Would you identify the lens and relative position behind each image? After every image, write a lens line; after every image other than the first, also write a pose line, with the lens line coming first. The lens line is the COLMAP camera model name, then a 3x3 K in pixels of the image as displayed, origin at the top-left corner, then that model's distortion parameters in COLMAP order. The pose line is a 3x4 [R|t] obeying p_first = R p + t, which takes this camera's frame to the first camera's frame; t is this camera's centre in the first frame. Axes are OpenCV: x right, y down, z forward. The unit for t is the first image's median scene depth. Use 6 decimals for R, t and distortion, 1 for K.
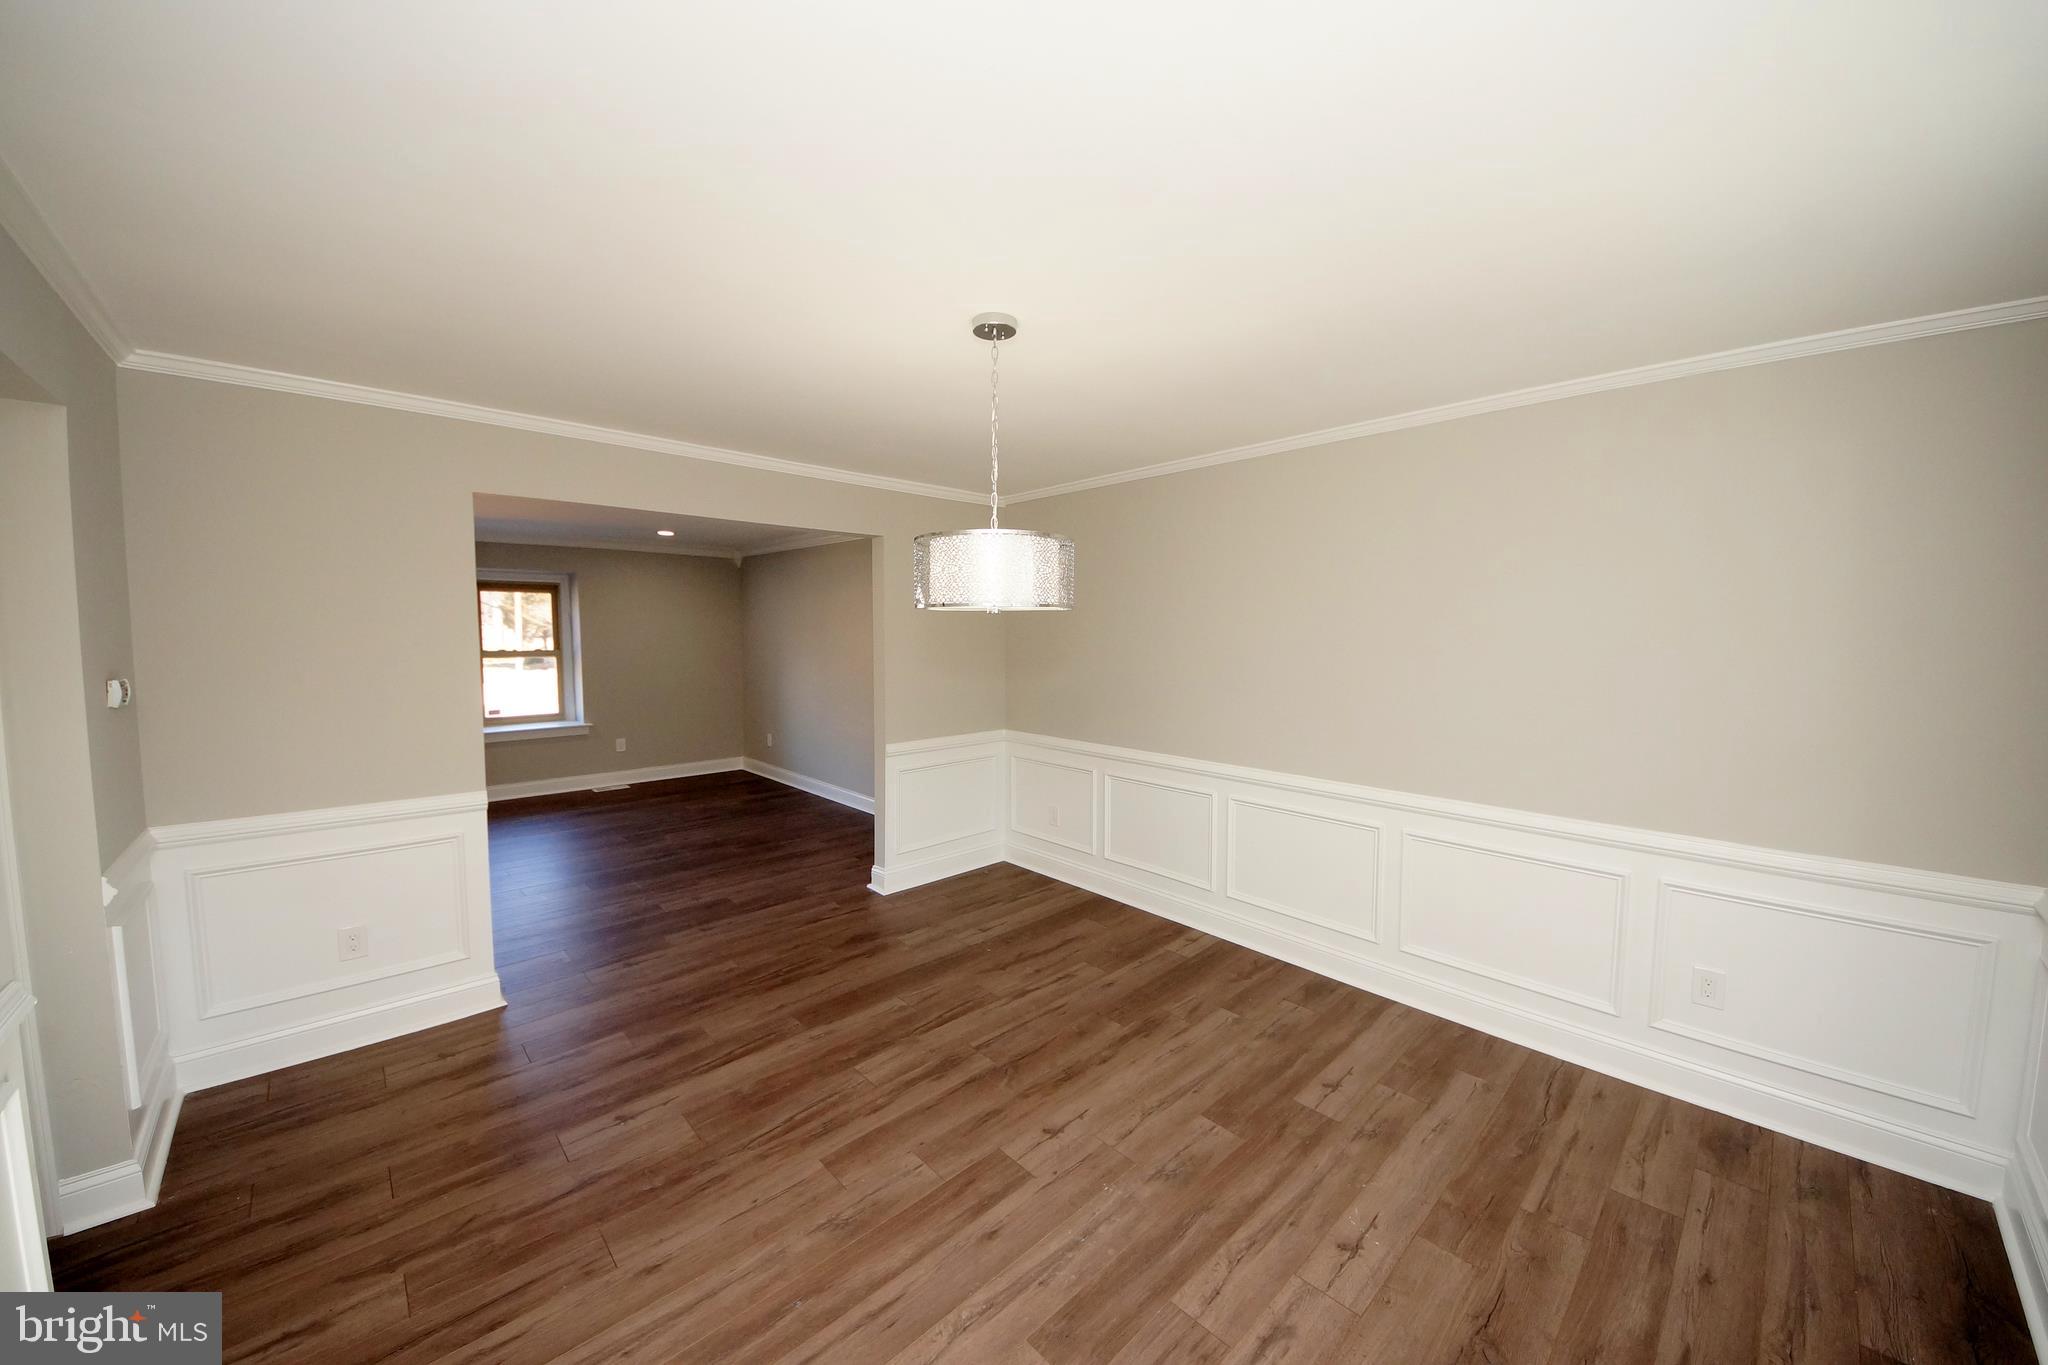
lens RADIAL K [[727.7, 0, 1023.9], [0, 727.7, 679.7], [0, 0, 1]] dist [0.048884, -0.030749]
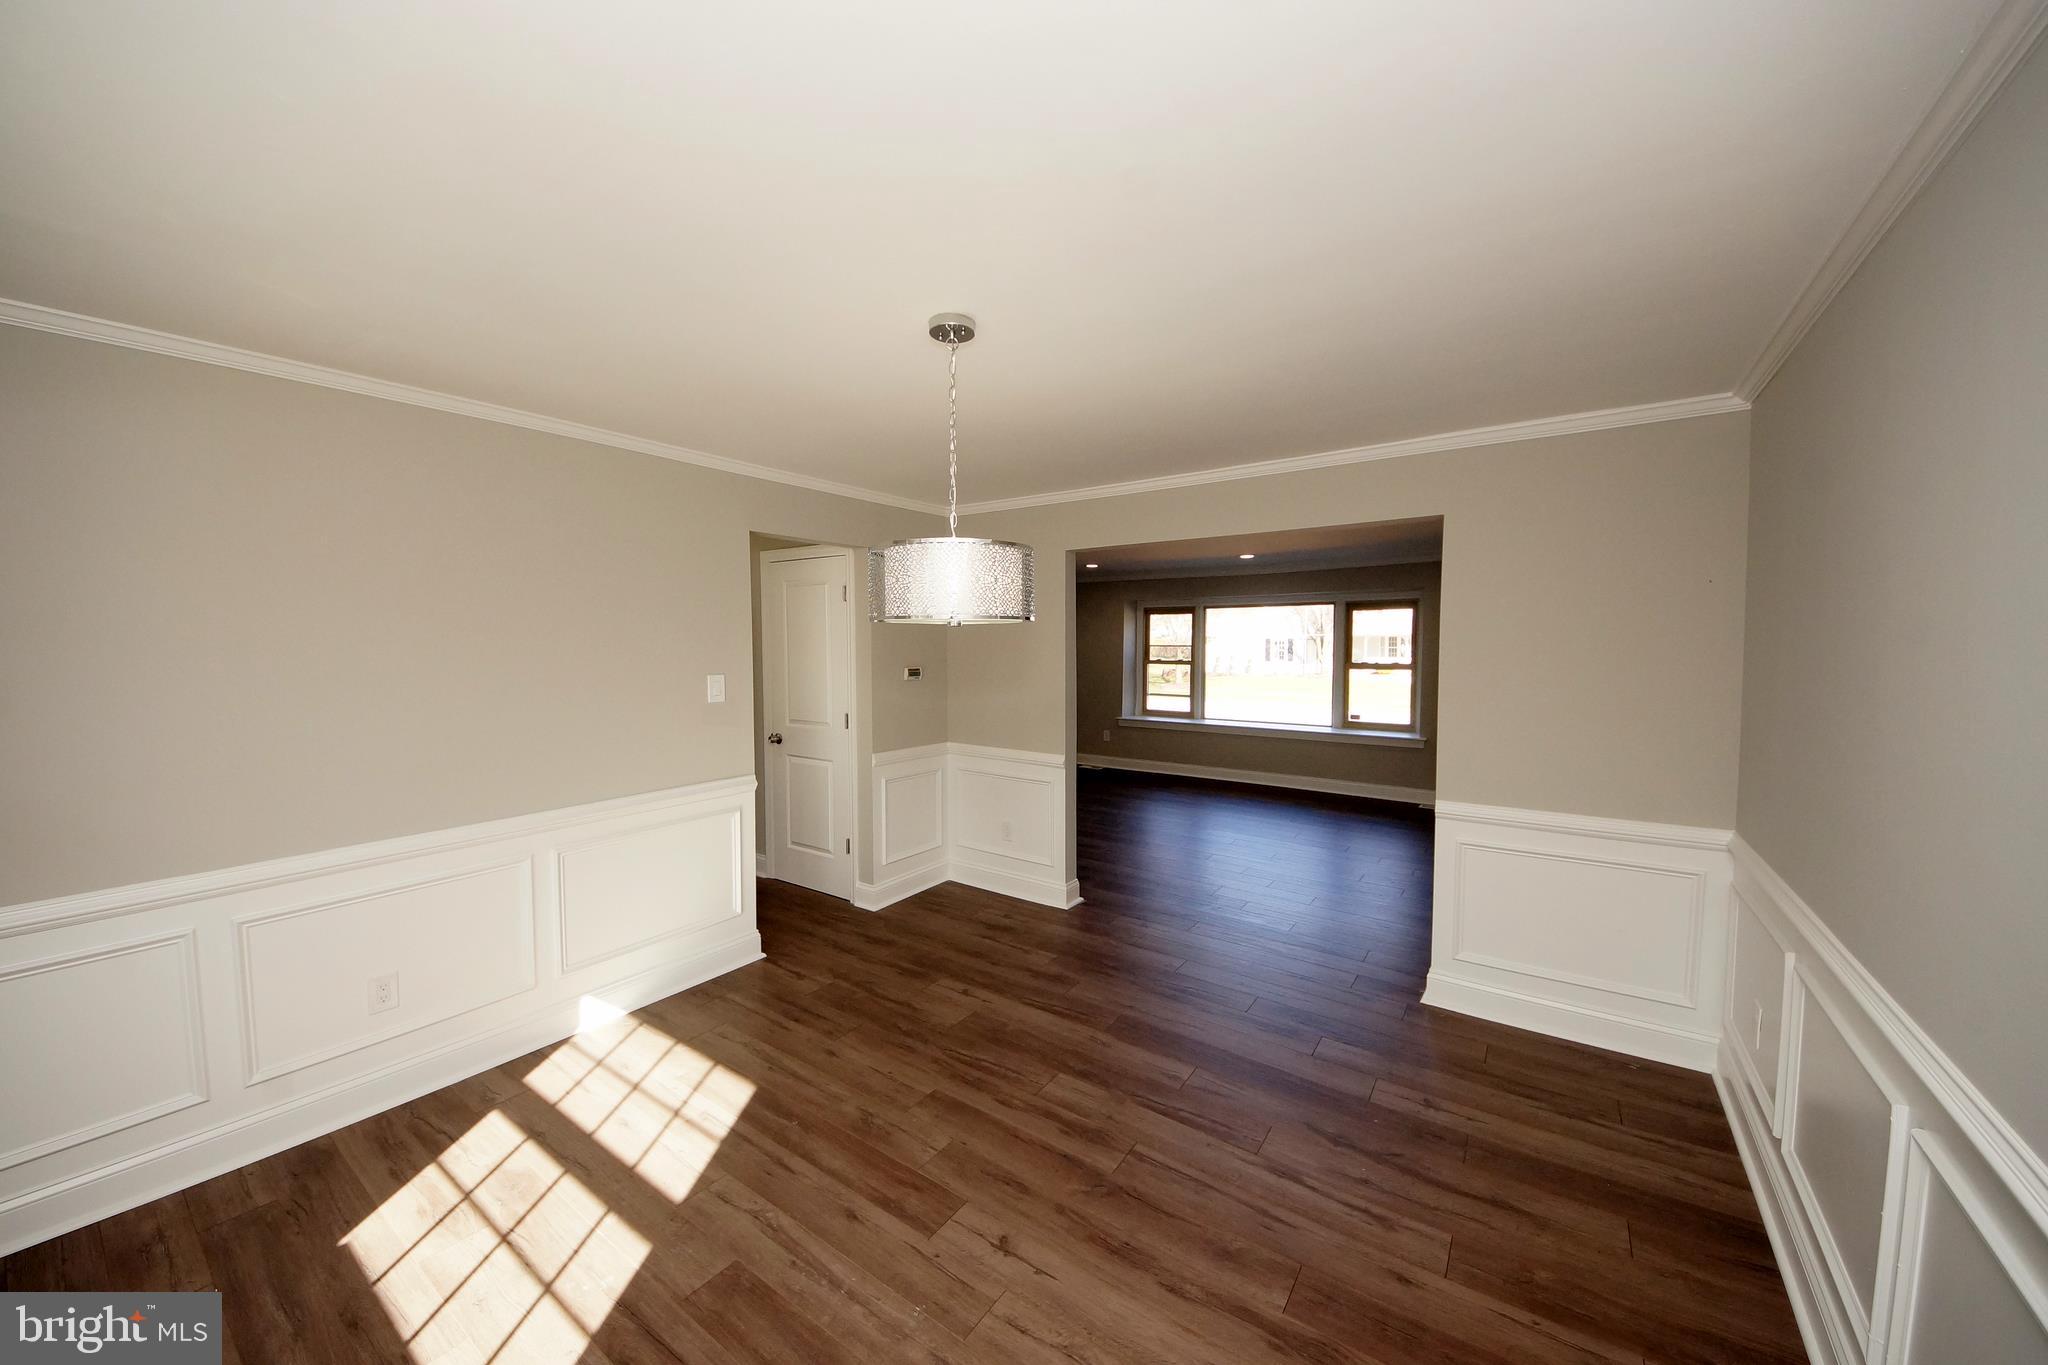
lens RADIAL K [[727.7, 0, 1023.9], [0, 727.7, 679.7], [0, 0, 1]] dist [0.048884, -0.030749]
pose [[0.191502, 0.046842, -0.980374, 0.879973], [-0.064512, 0.997301, 0.035049, -0.059754], [0.979370, 0.056534, 0.194007, 0.867649]]
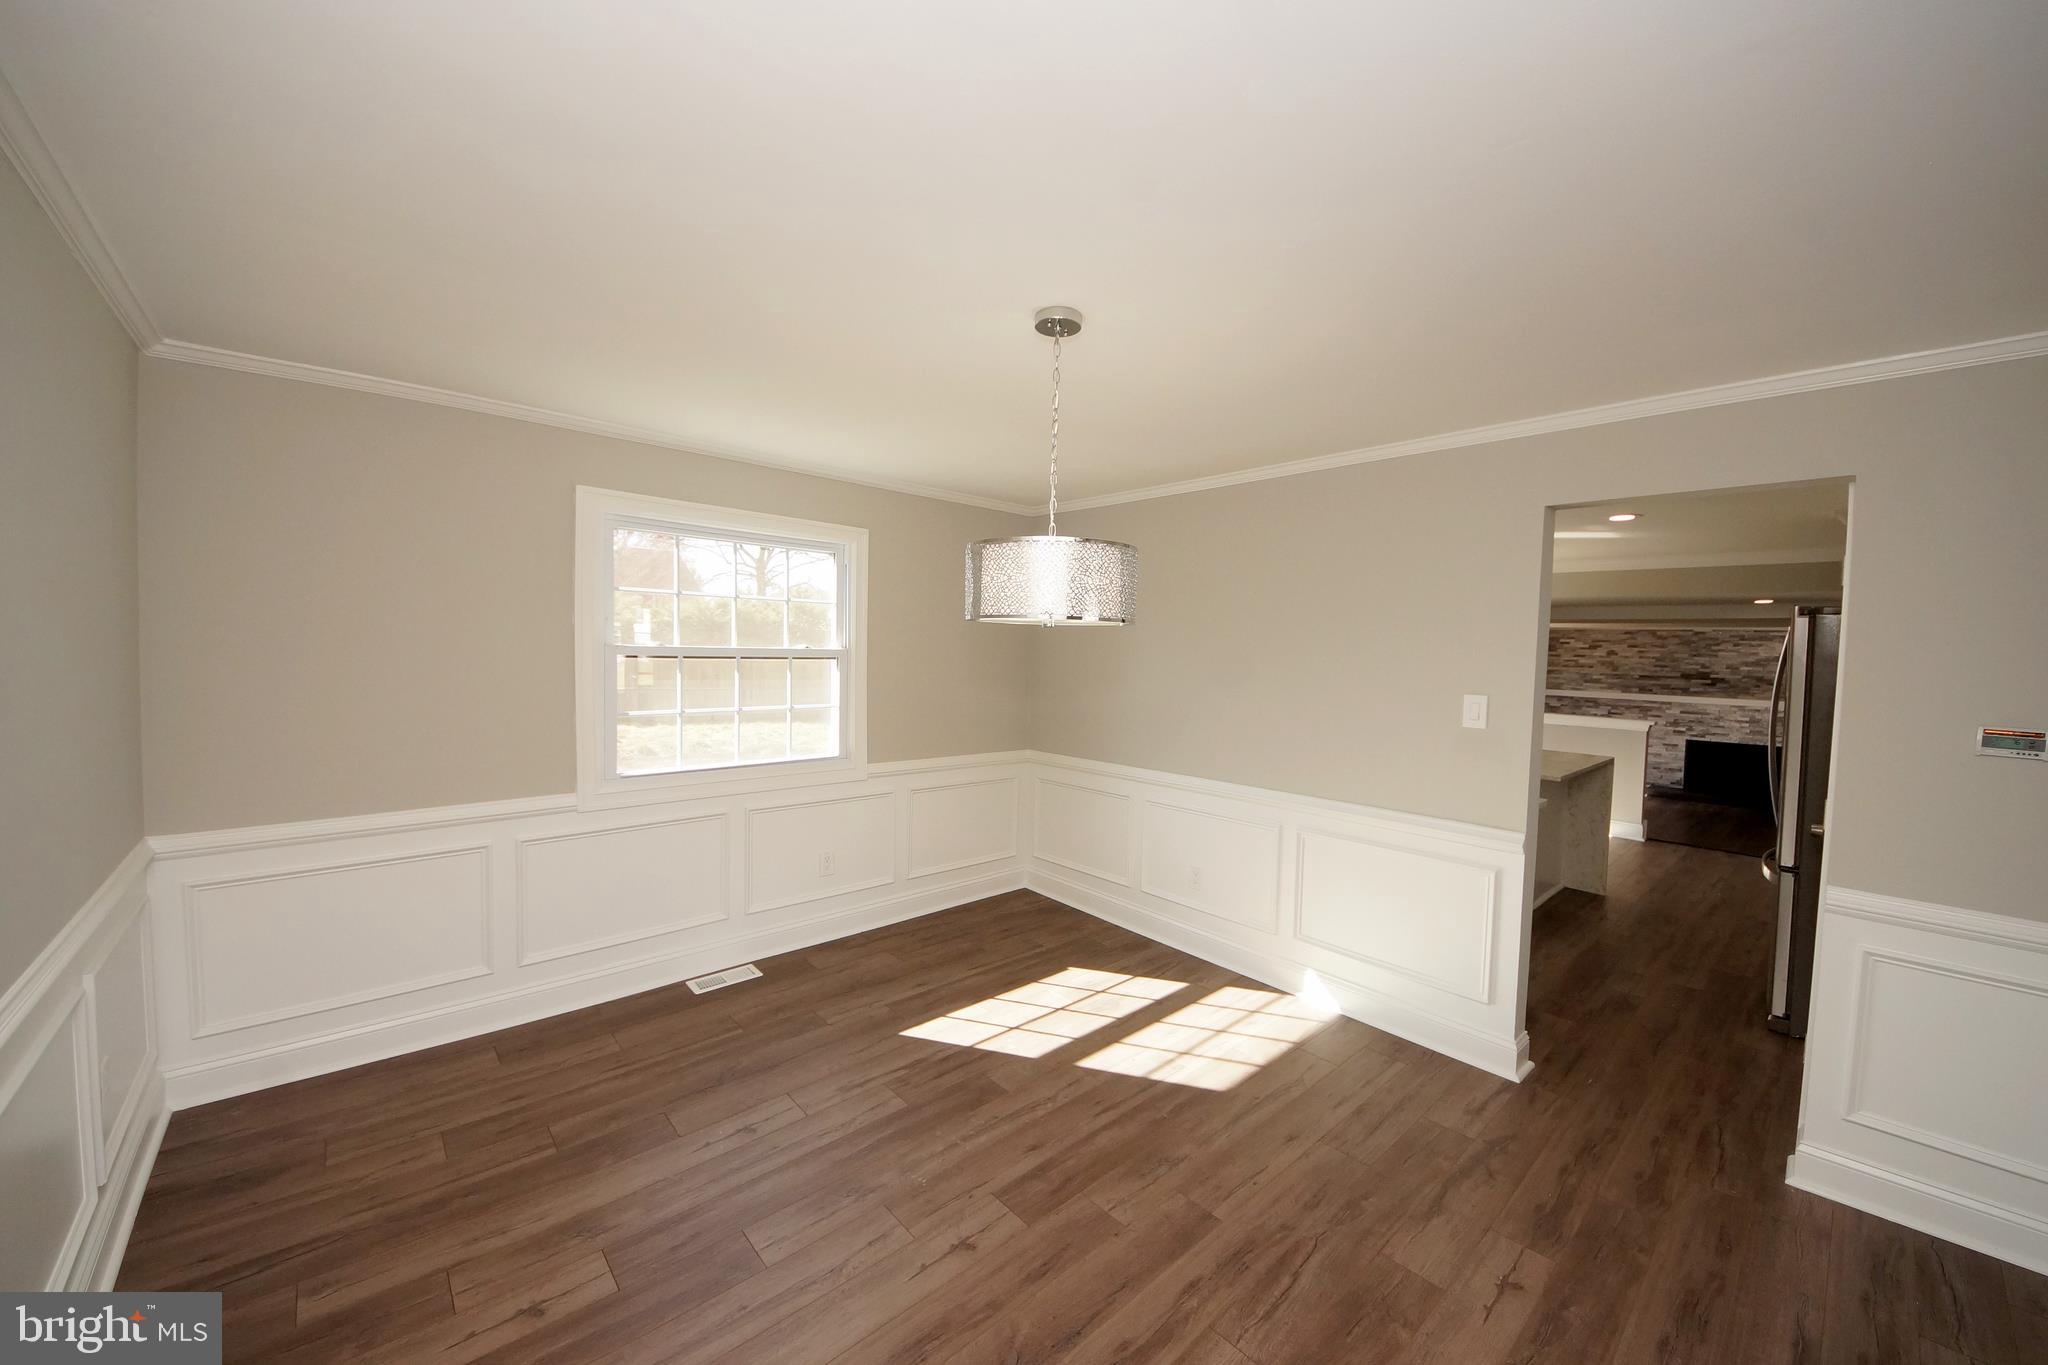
lens RADIAL K [[751.3, 0, 1019.6], [0, 751.3, 682.5], [0, 0, 1]] dist [0.045617, -0.032426]
pose [[-0.998999, -0.030464, 0.032763, -0.033851], [-0.026447, 0.992813, 0.116720, -0.125872], [-0.036083, 0.115737, -0.992624, 1.872208]]
